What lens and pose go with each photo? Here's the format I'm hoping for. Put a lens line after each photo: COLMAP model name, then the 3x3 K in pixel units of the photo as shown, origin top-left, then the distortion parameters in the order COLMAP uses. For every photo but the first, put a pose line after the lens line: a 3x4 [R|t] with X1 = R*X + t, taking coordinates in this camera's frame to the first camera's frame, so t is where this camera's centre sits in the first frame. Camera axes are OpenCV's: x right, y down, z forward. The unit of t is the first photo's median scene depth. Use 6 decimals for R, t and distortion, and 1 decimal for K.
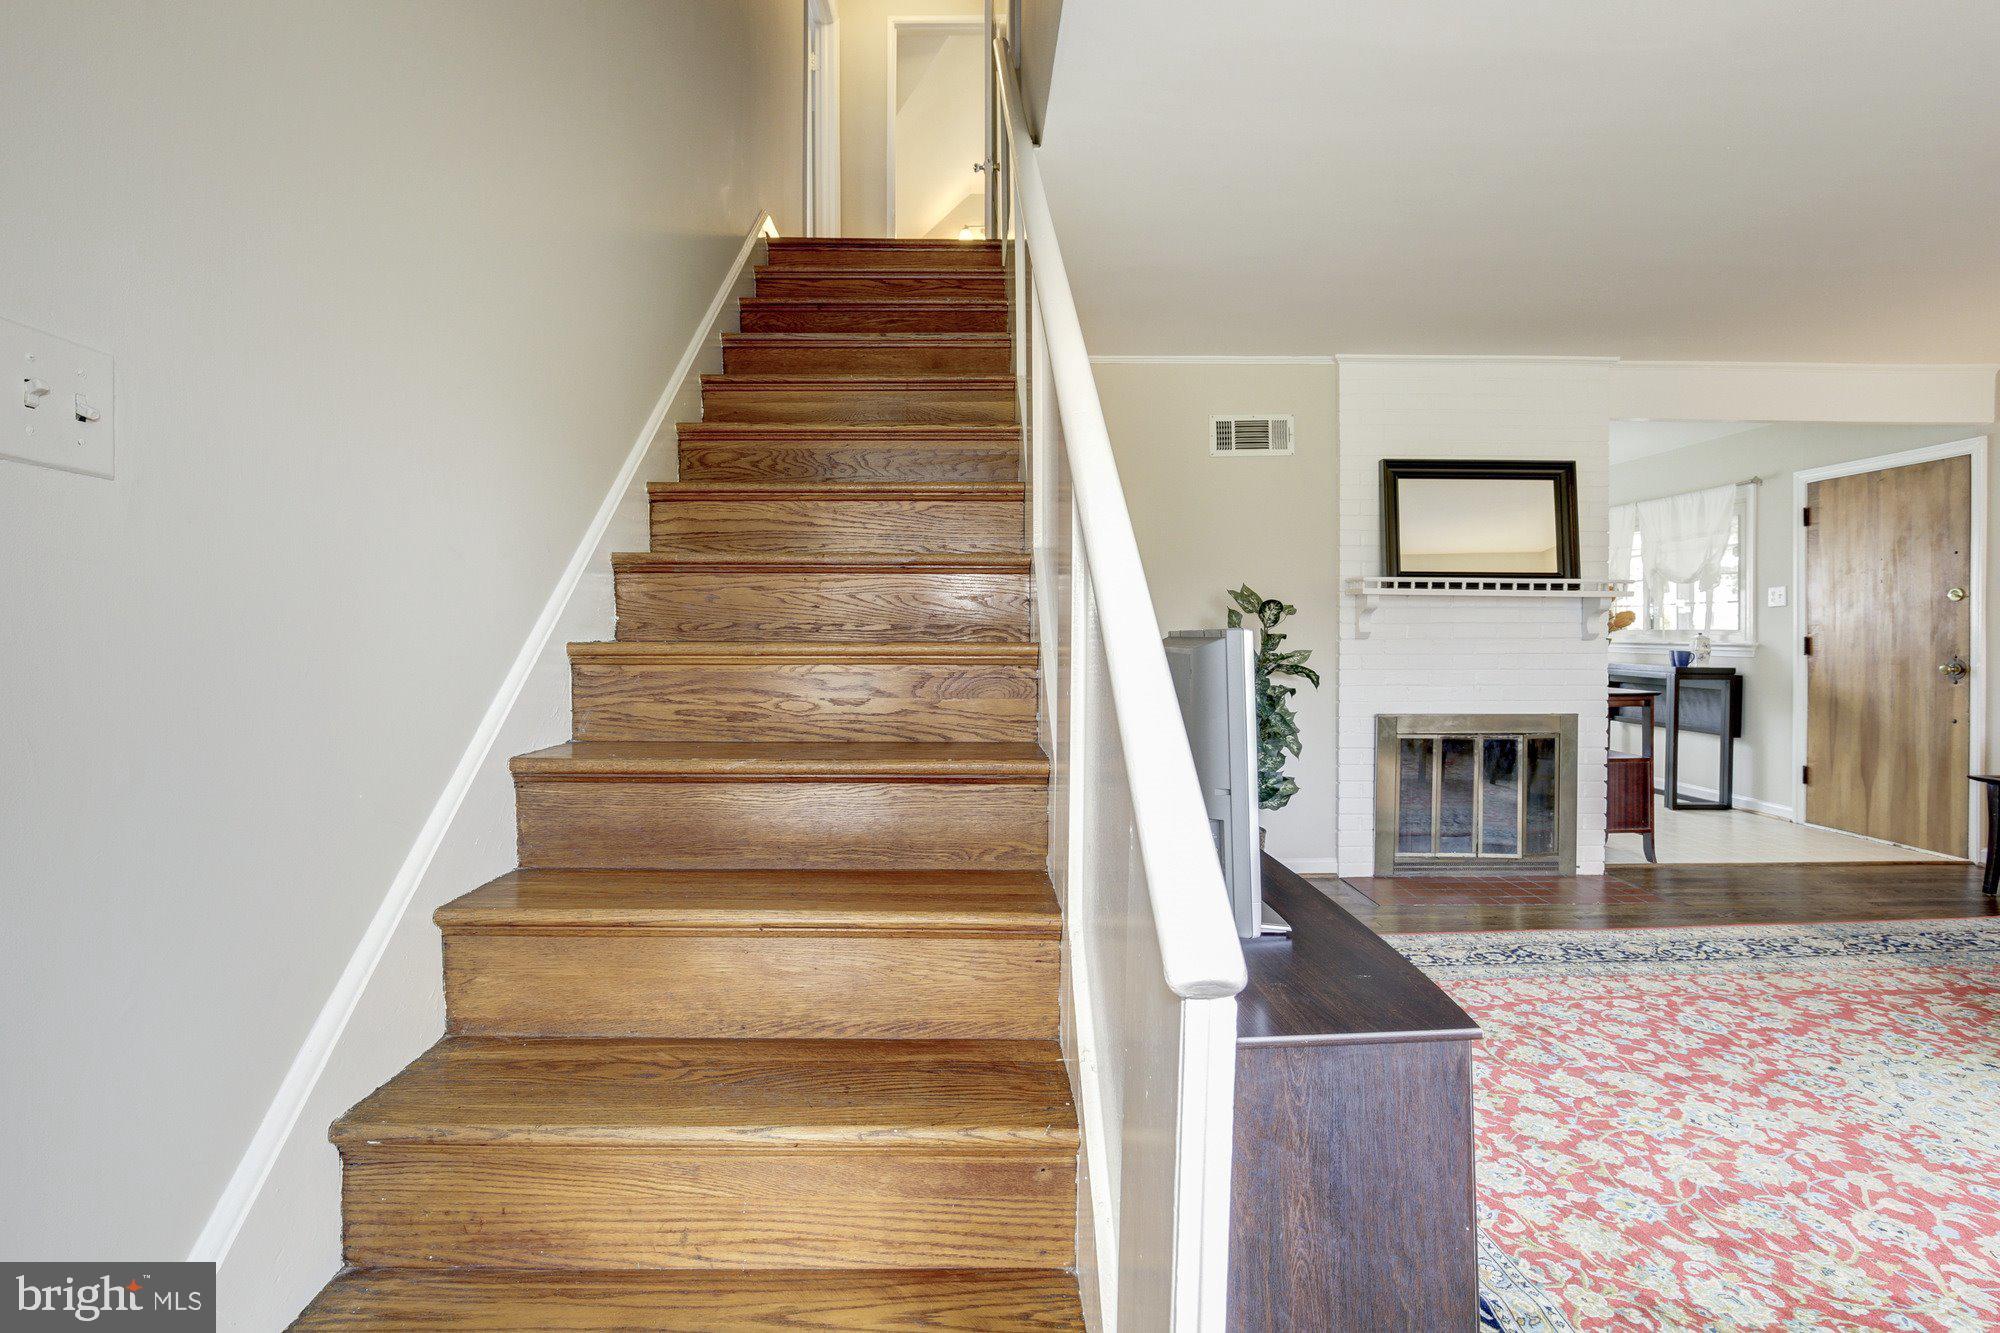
lens RADIAL K [[927.5, 0, 994.0], [0, 927.5, 642.0], [0, 0, 1]] dist [-0.022235, 0.007983]
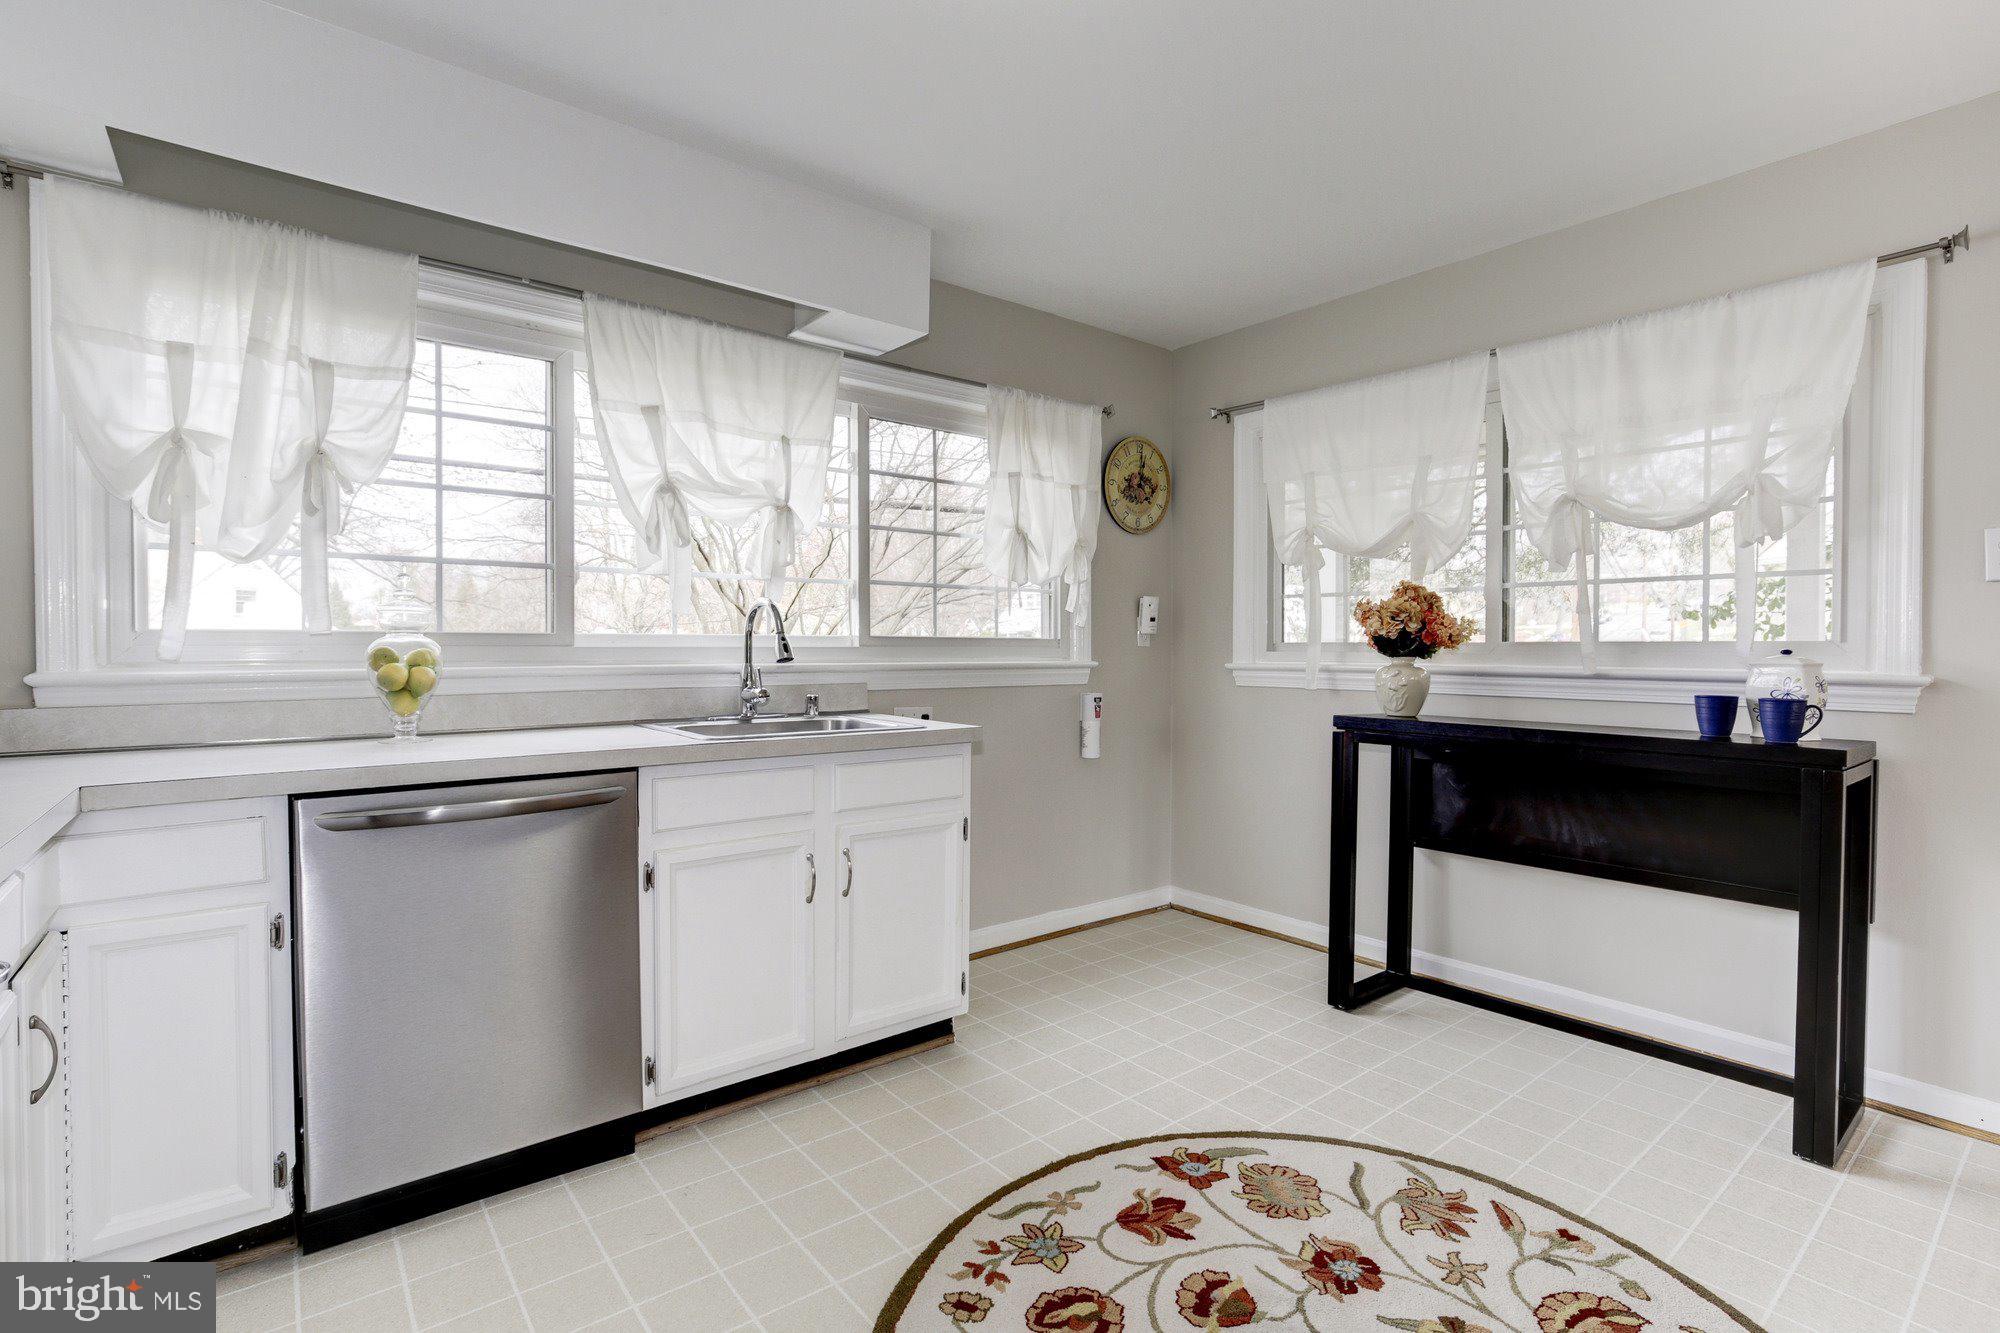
lens RADIAL K [[938.2, 0, 1004.7], [0, 938.2, 658.5], [0, 0, 1]] dist [-0.002637, -0.000039]
pose [[0.792855, -0.011512, 0.609302, 0.391905], [0.007866, 0.999932, 0.008657, -0.017572], [-0.609360, -0.002071, 0.792891, 1.283081]]
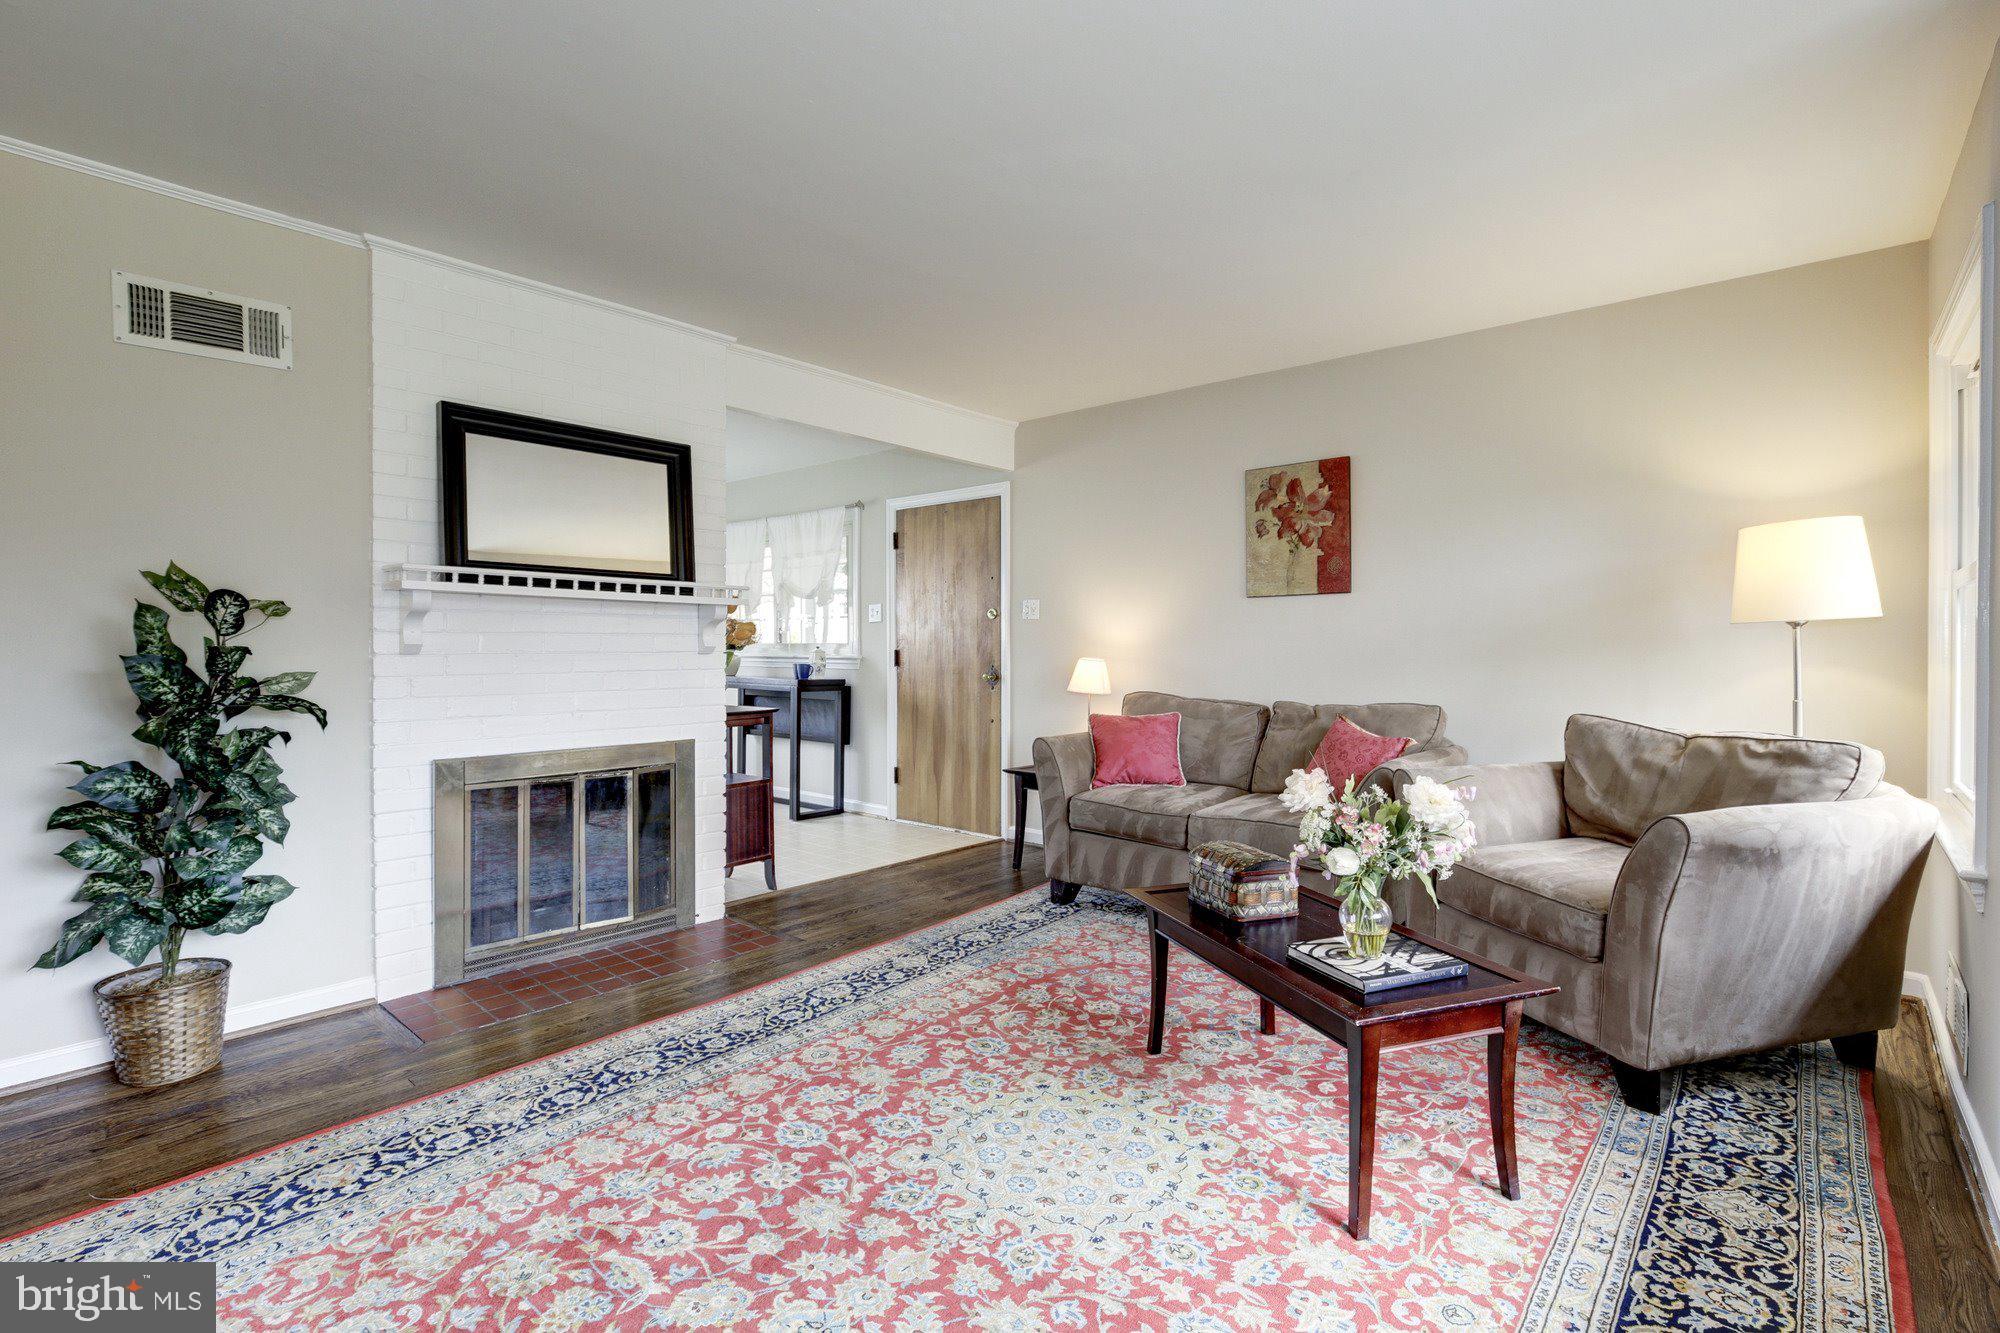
lens RADIAL K [[927.5, 0, 1001.4], [0, 927.5, 655.7], [0, 0, 1]] dist [-0.023414, 0.000965]
pose [[0.668191, -0.005800, 0.743967, 0.185724], [0.005691, 0.999980, 0.002685, -0.001143], [-0.743968, 0.002440, 0.668211, 0.210109]]
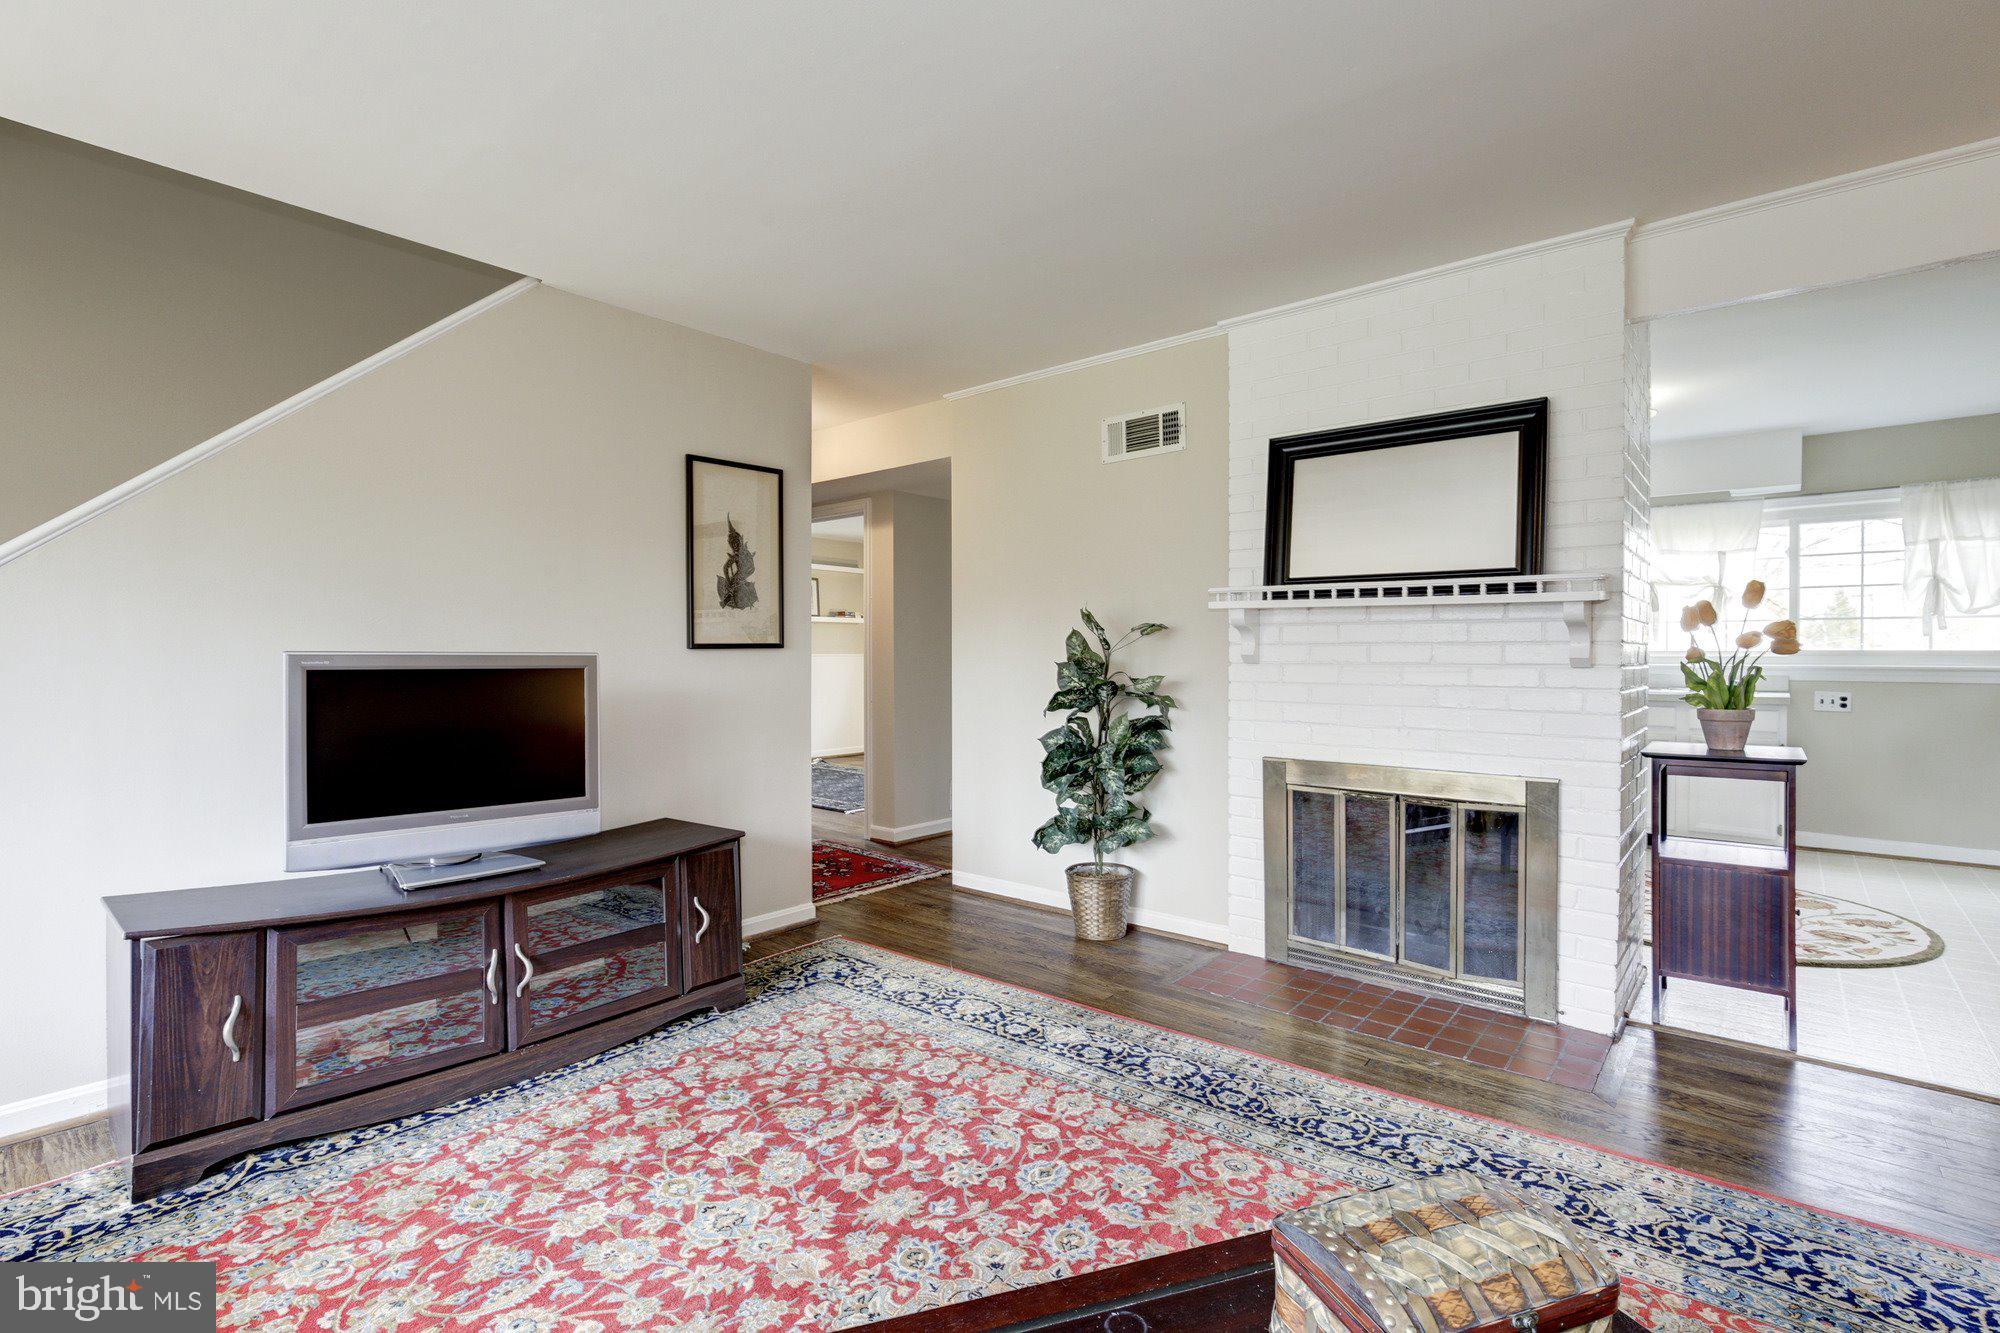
lens RADIAL K [[920.5, 0, 1018.9], [0, 920.5, 644.8], [0, 0, 1]] dist [0.024363, -0.000118]
pose [[0.761092, -0.002929, -0.648637, 0.790834], [-0.010532, 0.999802, -0.016873, -0.003302], [0.648558, 0.019674, 0.760911, 0.252962]]
